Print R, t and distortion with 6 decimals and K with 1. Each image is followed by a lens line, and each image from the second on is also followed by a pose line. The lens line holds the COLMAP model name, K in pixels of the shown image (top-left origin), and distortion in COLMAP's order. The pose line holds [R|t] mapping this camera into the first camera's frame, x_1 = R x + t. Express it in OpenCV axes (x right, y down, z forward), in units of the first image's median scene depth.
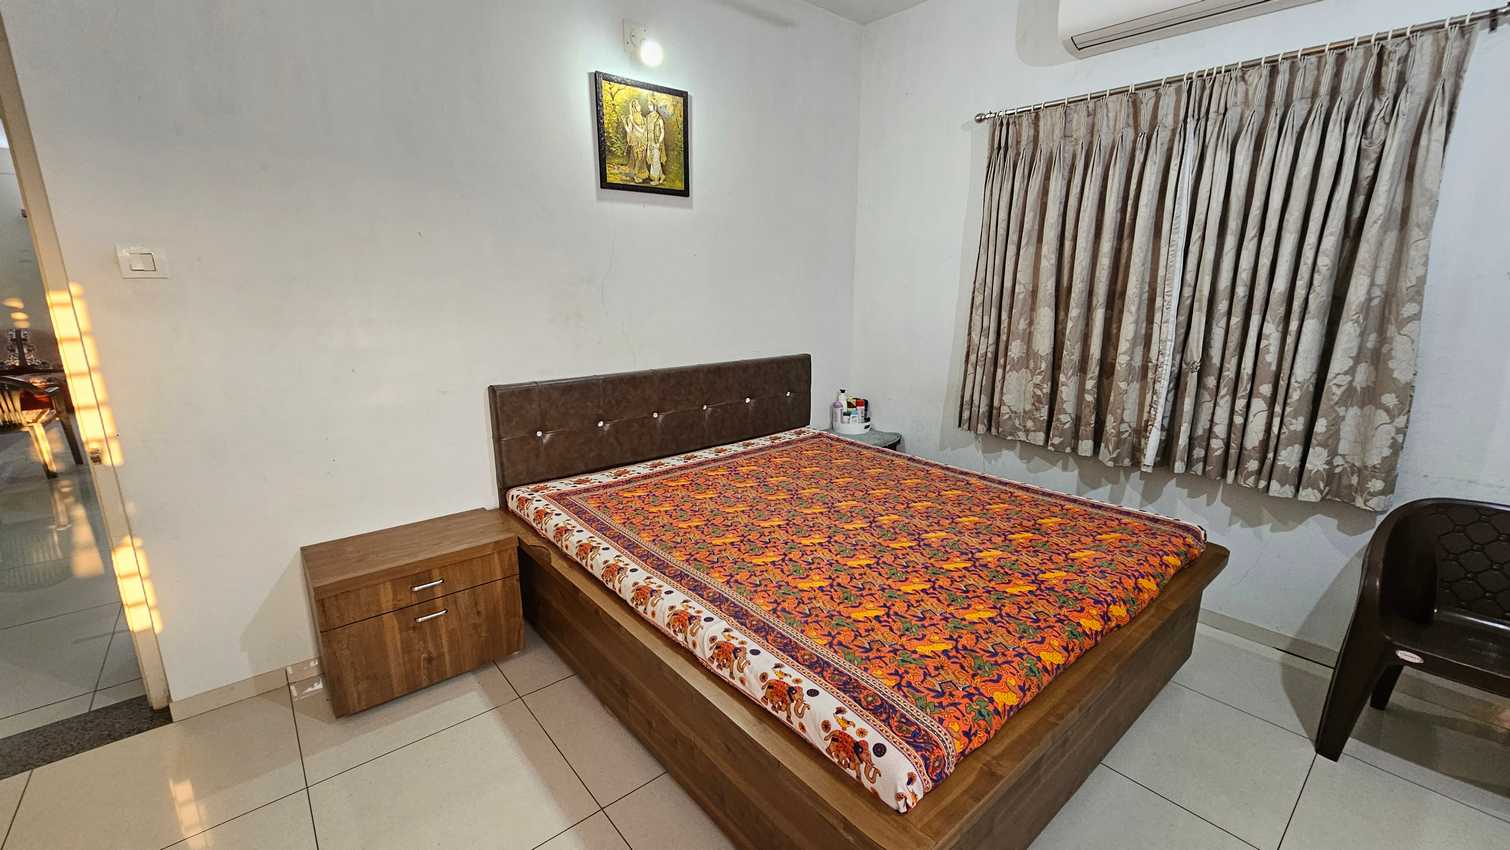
lens RADIAL K [[618.1, 0, 754.8], [0, 618.1, 424.4], [0, 0, 1]] dist [0.000415, -0.001486]
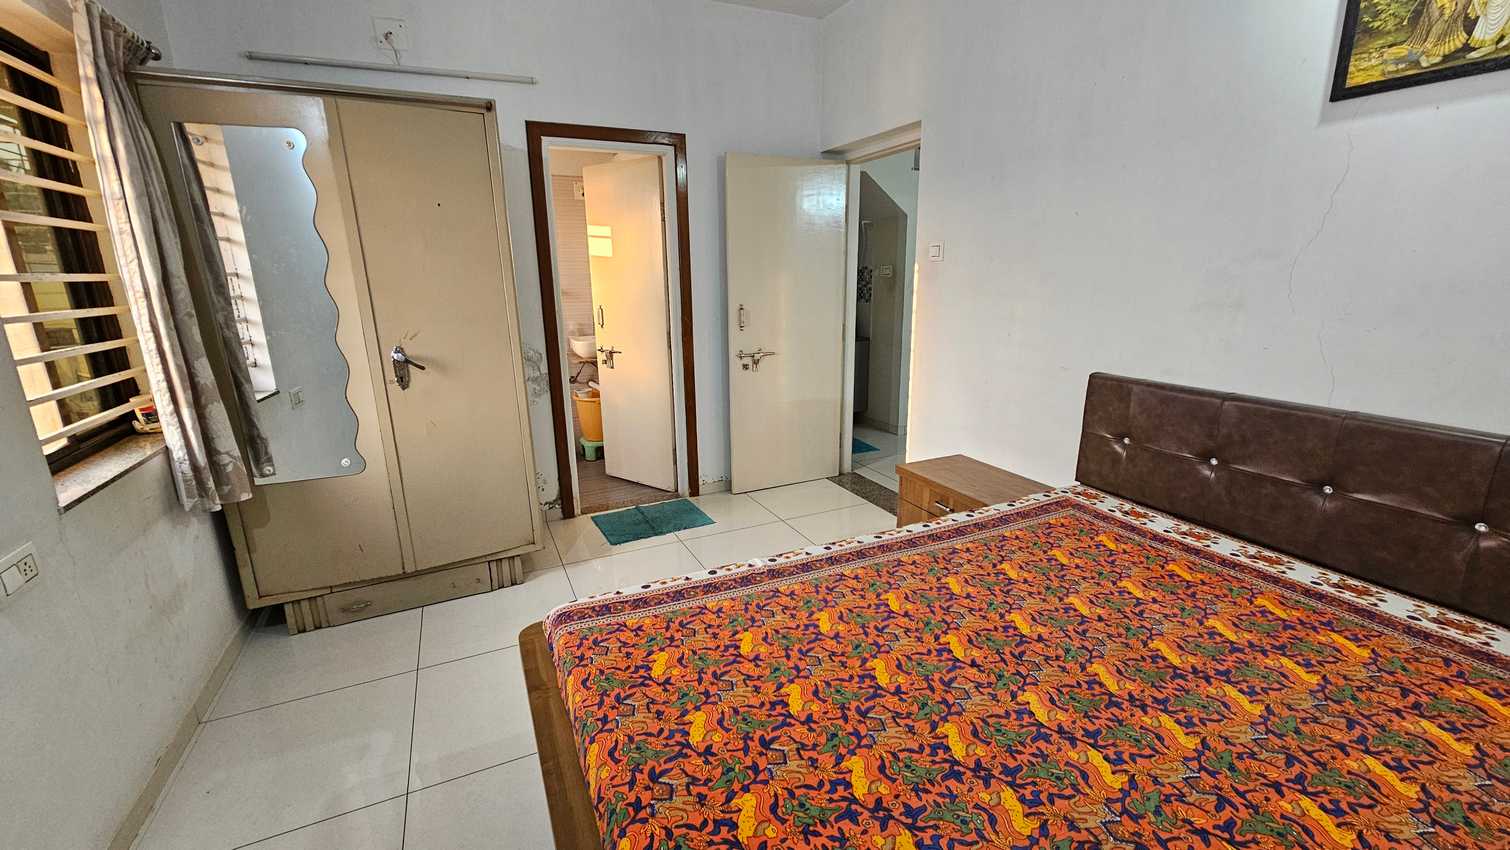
lens RADIAL K [[618.1, 0, 756.3], [0, 618.1, 425.1], [0, 0, 1]] dist [0.000415, -0.001486]
pose [[-0.255996, 0.238138, -0.936887, 0.470261], [-0.204684, 0.933854, 0.293295, -0.126556], [0.944760, 0.266848, -0.190319, 0.551382]]
